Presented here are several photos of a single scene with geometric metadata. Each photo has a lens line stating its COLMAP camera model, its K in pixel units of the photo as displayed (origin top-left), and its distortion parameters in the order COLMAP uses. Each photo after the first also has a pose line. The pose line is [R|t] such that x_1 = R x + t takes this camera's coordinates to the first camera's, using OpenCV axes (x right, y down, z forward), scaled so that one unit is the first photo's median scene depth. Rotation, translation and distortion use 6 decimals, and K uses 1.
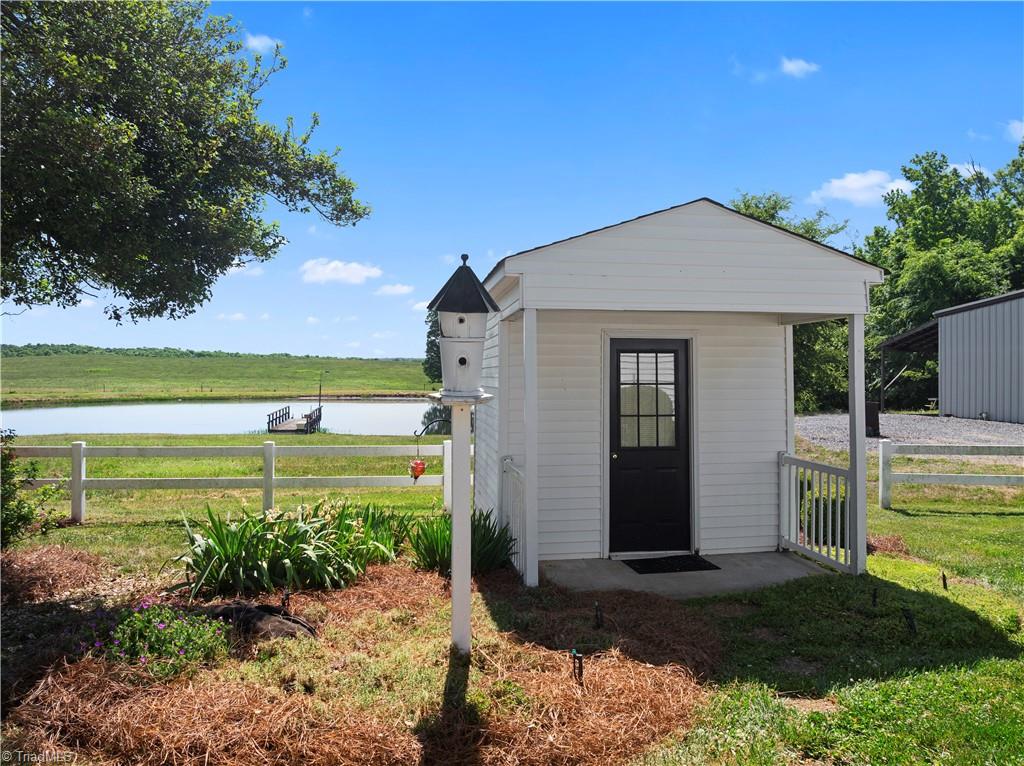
lens RADIAL K [[731.4, 0, 512.0], [0, 731.4, 369.0], [0, 0, 1]] dist [-0.043181, -0.001772]
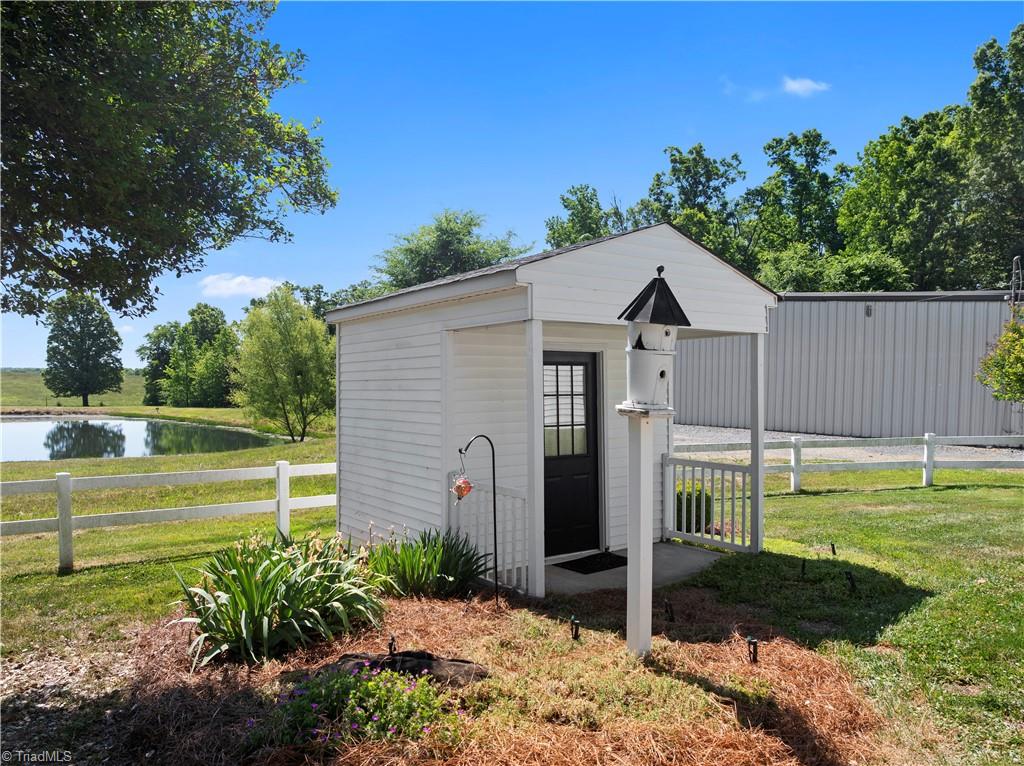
lens RADIAL K [[737.7, 0, 513.8], [0, 737.7, 435.5], [0, 0, 1]] dist [-0.043424, -0.001536]
pose [[0.888014, -0.035357, 0.458455, -0.363749], [0.000569, 0.997123, 0.075799, -0.001645], [-0.459816, -0.067049, 0.885479, 0.098446]]
